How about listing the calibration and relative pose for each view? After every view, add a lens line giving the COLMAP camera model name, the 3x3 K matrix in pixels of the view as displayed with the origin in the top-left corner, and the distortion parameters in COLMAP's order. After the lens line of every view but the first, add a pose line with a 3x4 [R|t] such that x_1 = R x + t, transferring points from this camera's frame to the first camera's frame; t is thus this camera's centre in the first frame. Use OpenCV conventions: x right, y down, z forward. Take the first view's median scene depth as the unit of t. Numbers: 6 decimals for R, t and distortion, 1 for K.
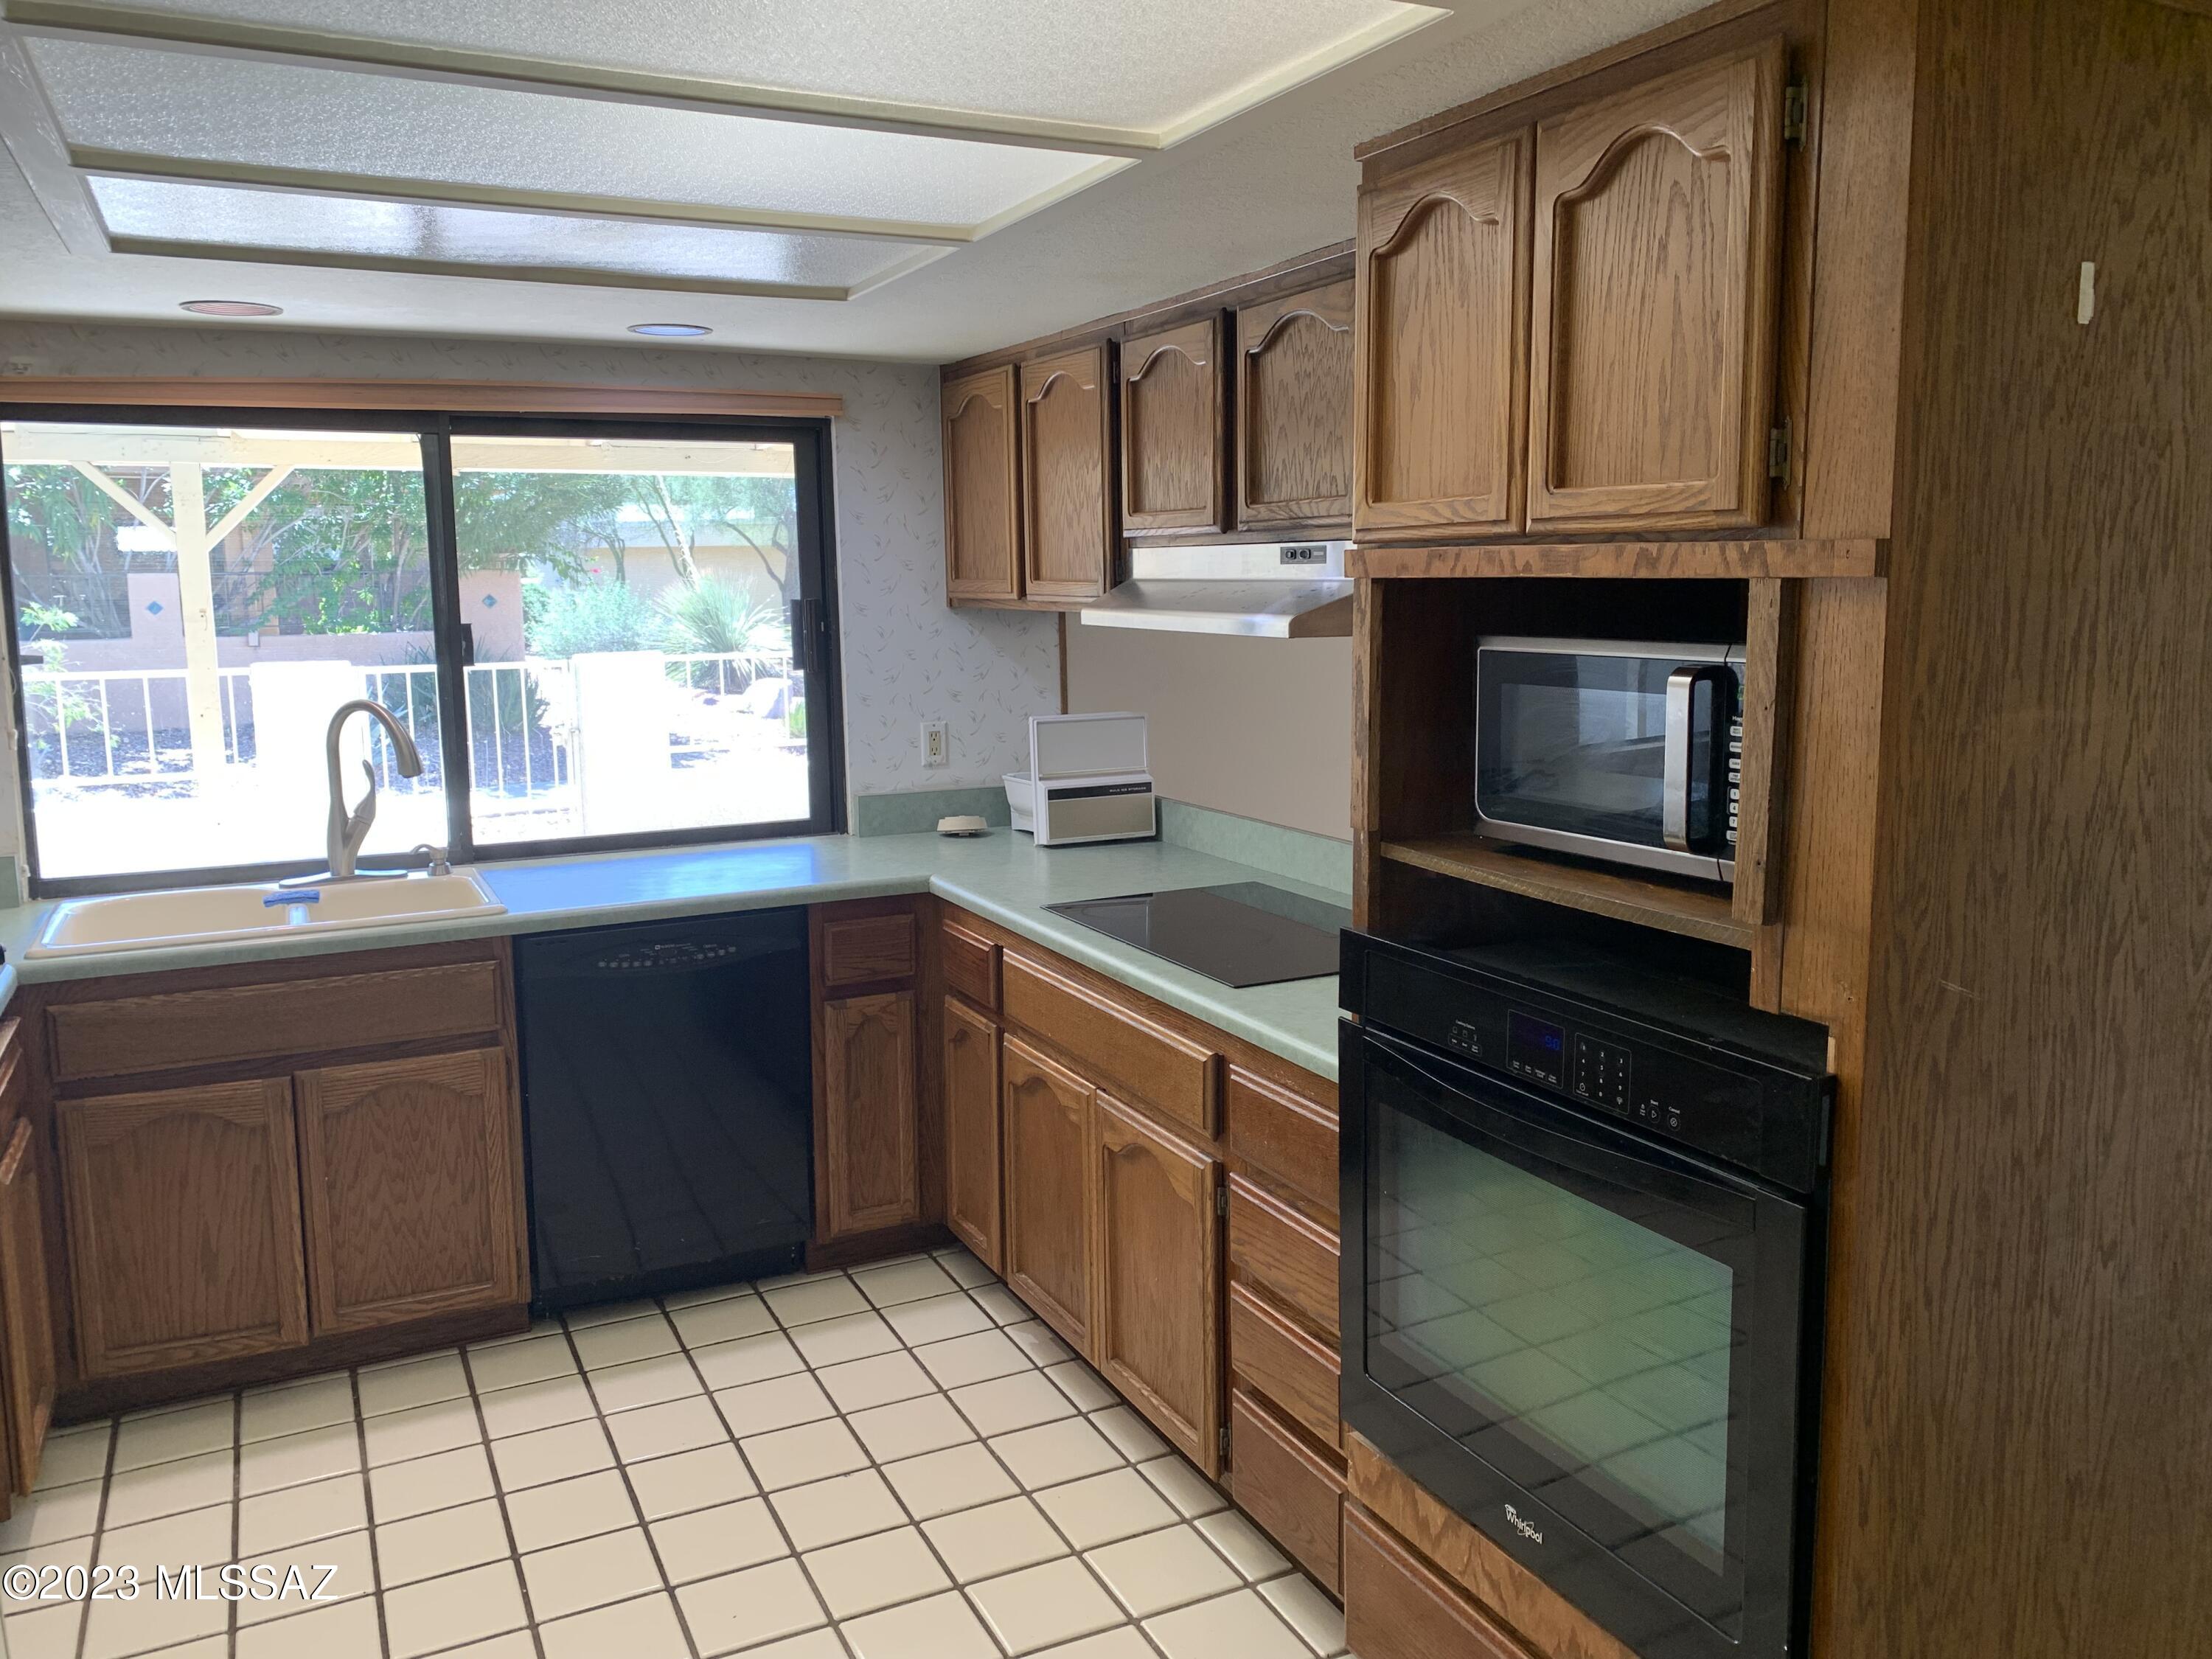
lens RADIAL K [[1703.4, 0, 1108.3], [0, 1703.4, 798.6], [0, 0, 1]] dist [0.064778, -0.083762]
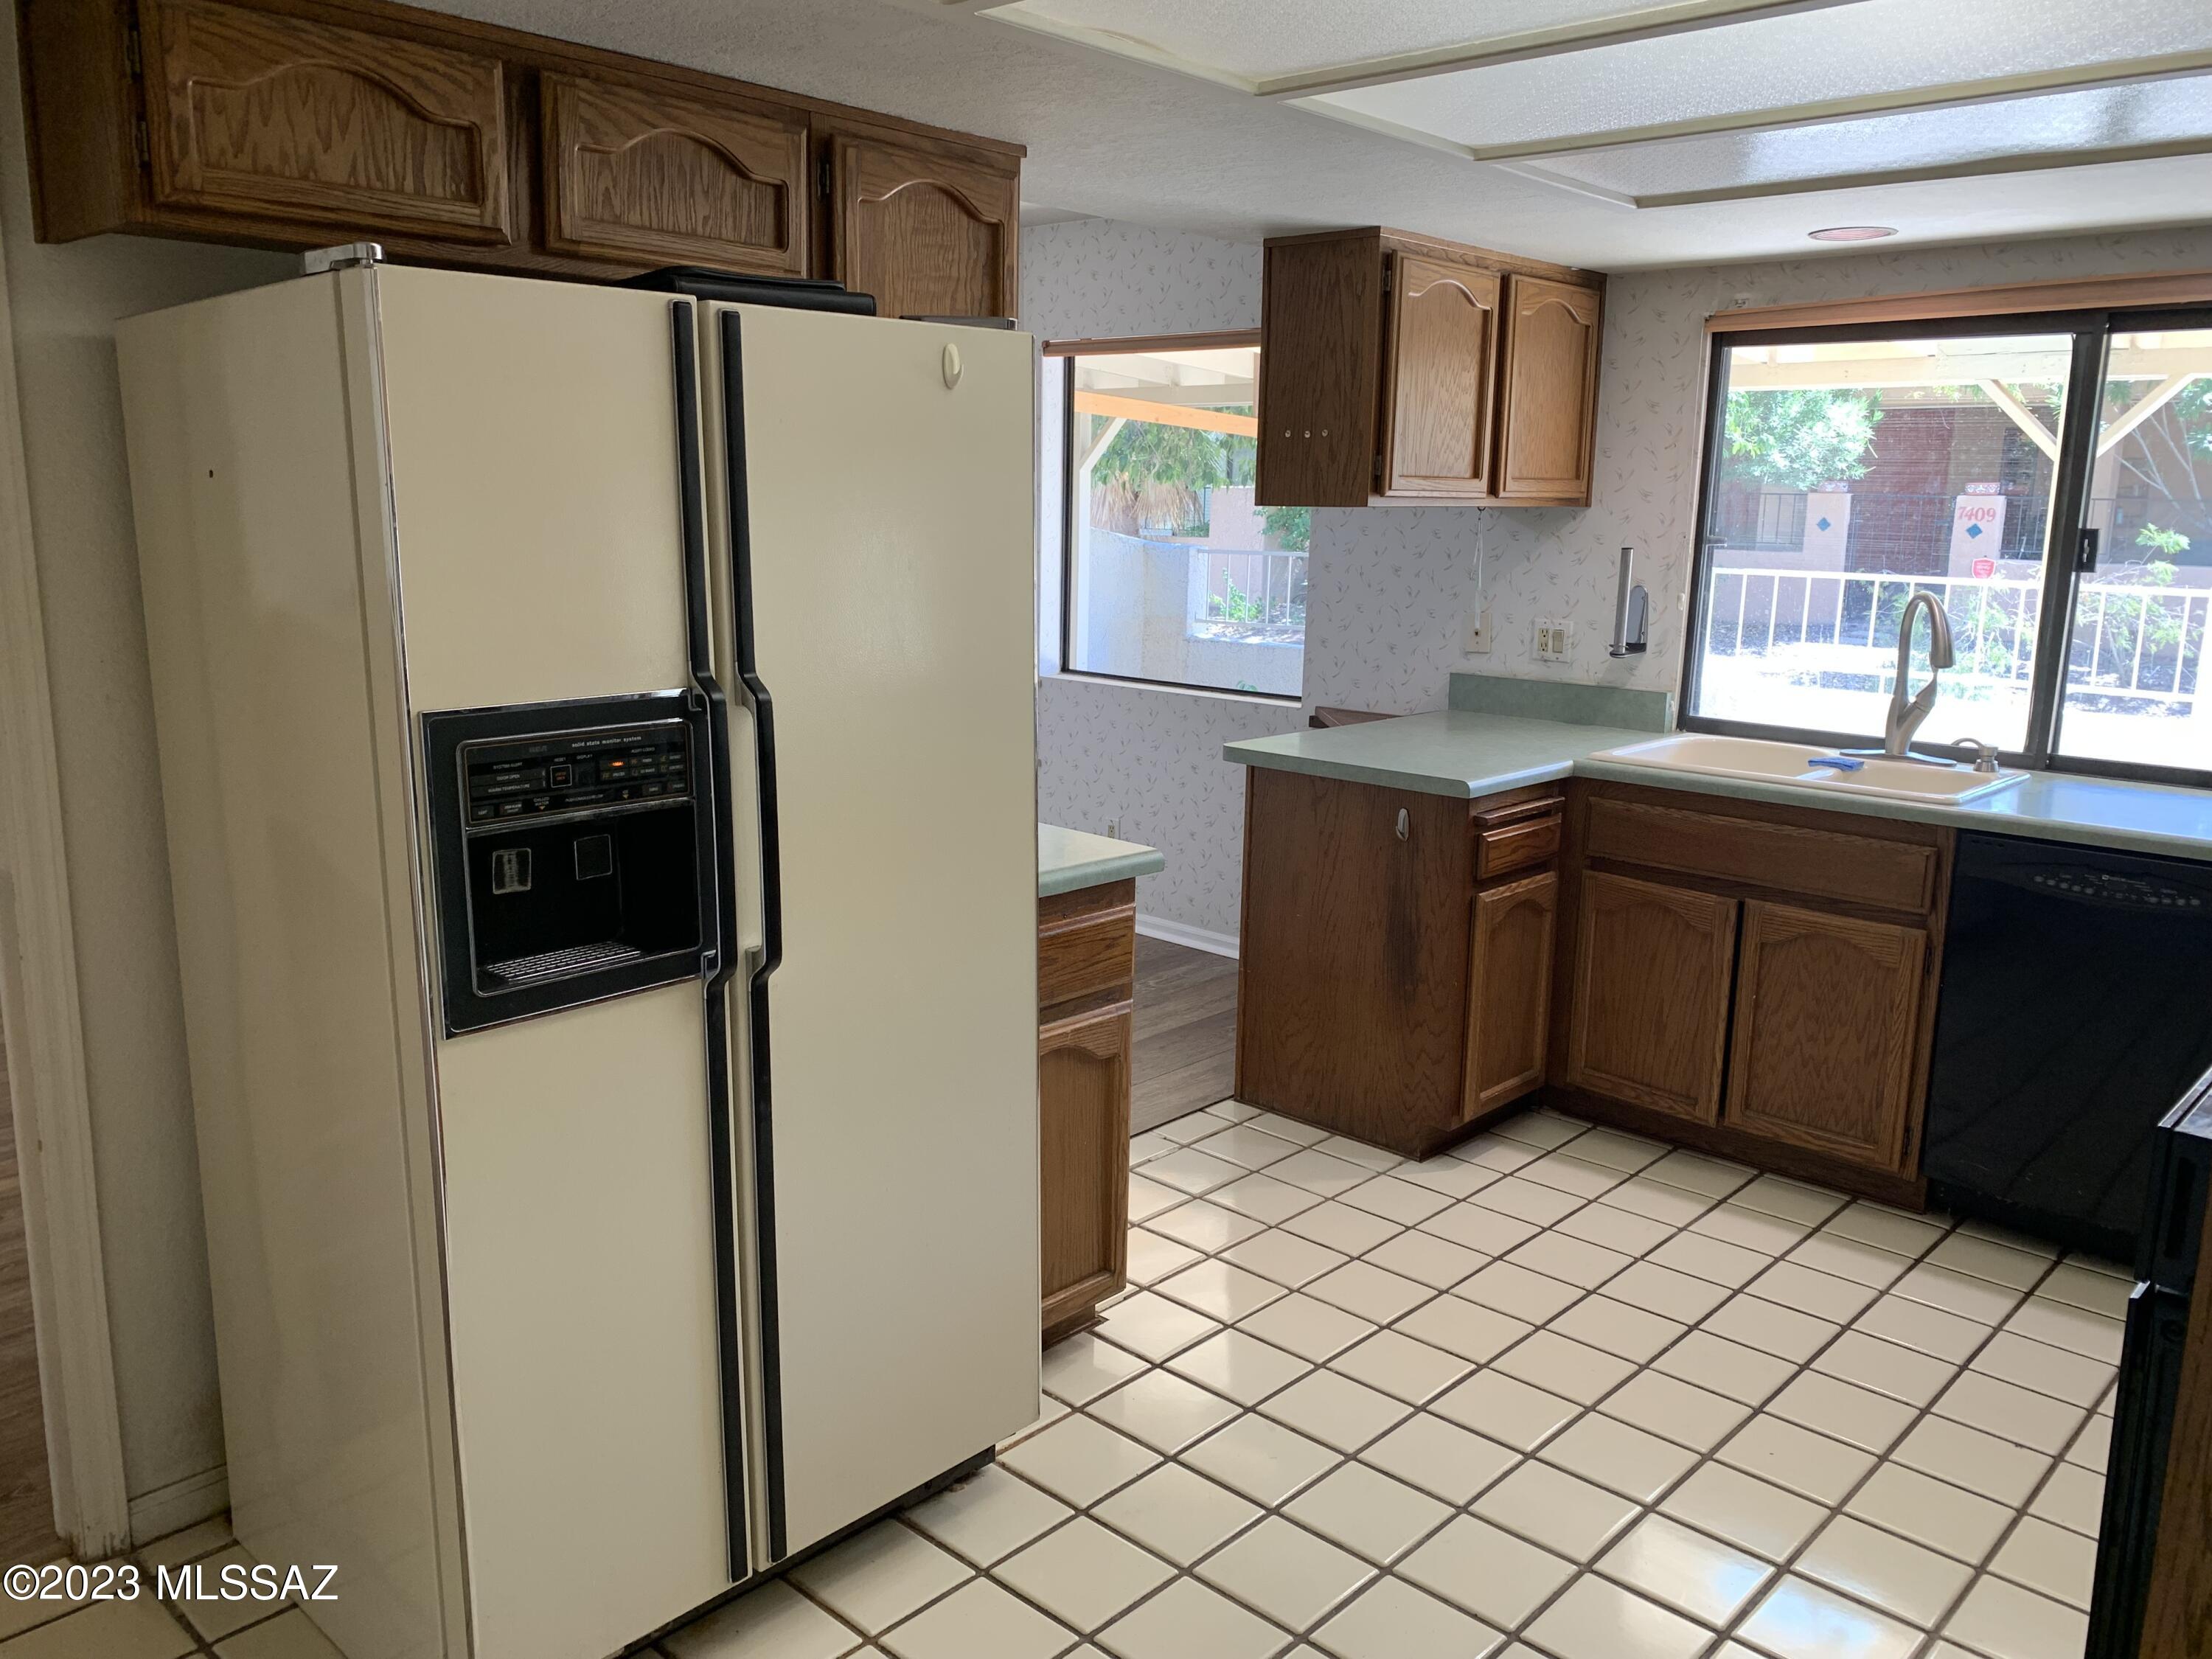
lens RADIAL K [[1704.8, 0, 1097.9], [0, 1704.8, 803.5], [0, 0, 1]] dist [0.041356, -0.037854]
pose [[0.357936, 0.187143, -0.914800, 0.469273], [-0.150776, 0.978437, 0.141166, -0.002643], [0.921492, 0.087401, 0.378434, 0.164074]]
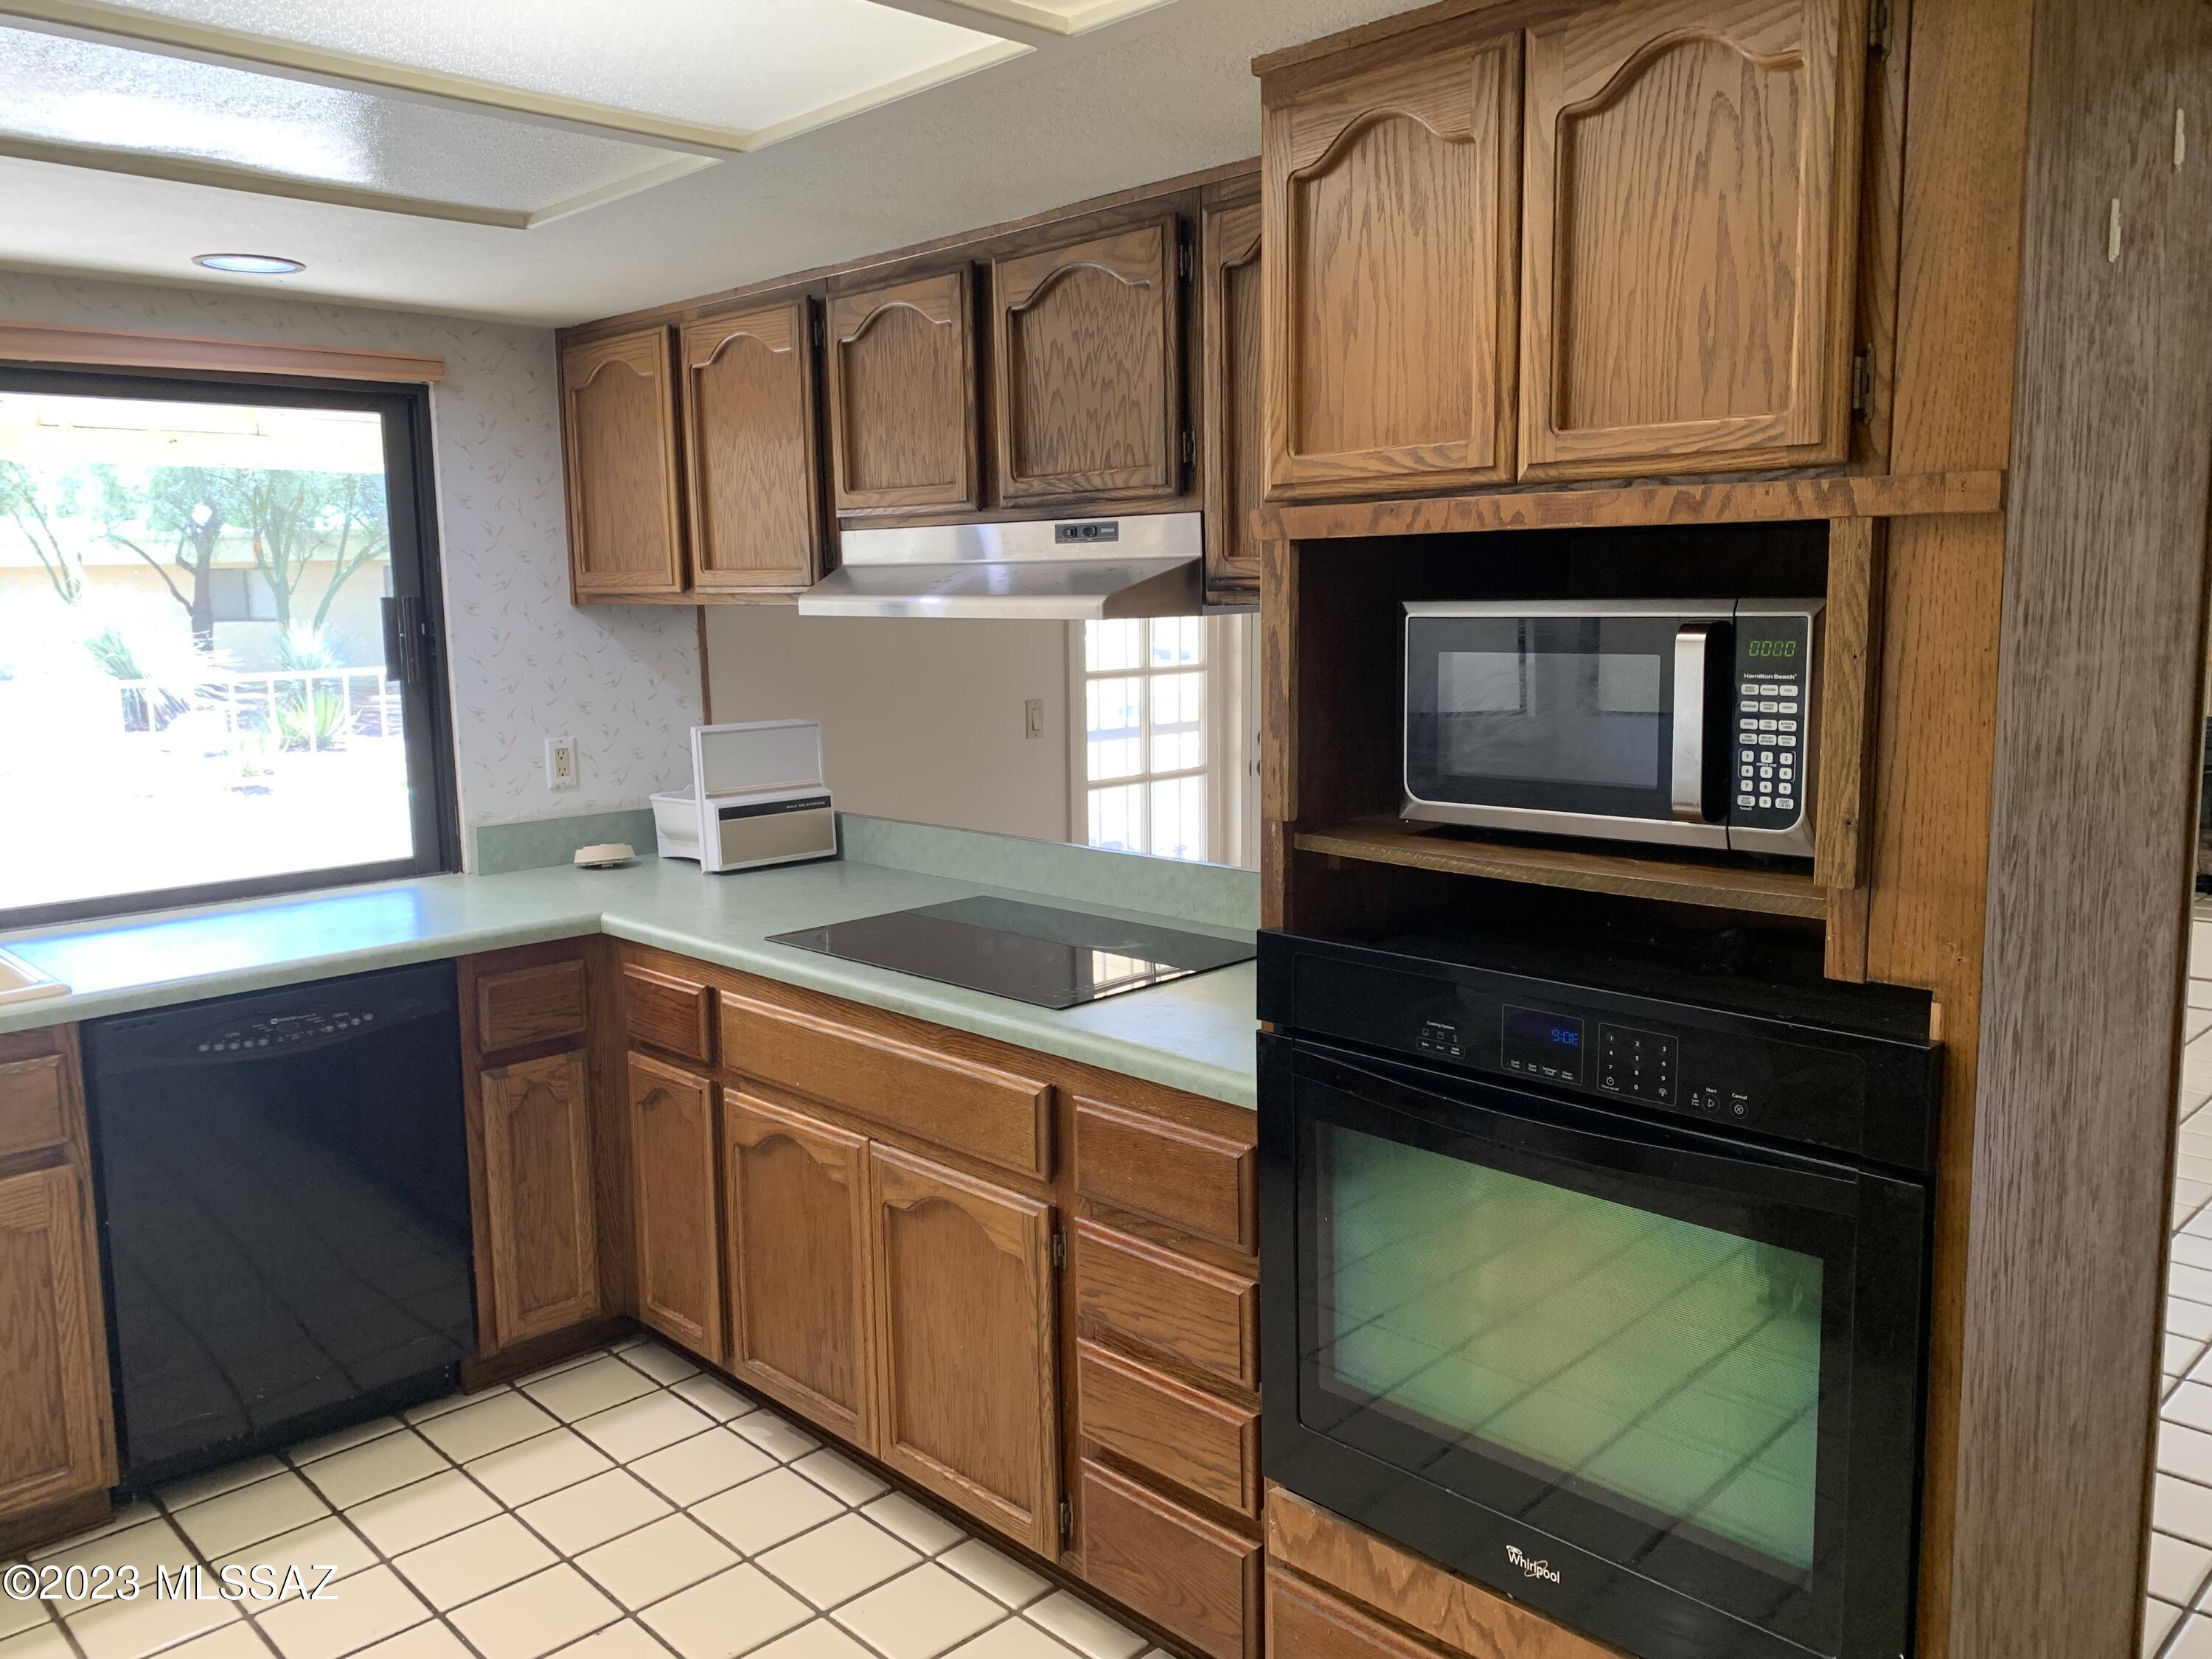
lens RADIAL K [[1704.8, 0, 1097.9], [0, 1704.8, 803.5], [0, 0, 1]] dist [0.041356, -0.037854]
pose [[0.952231, -0.044090, 0.302179, -0.160329], [0.047253, 0.998878, -0.003161, 0.005751], [-0.301701, 0.017289, 0.953246, 0.127733]]
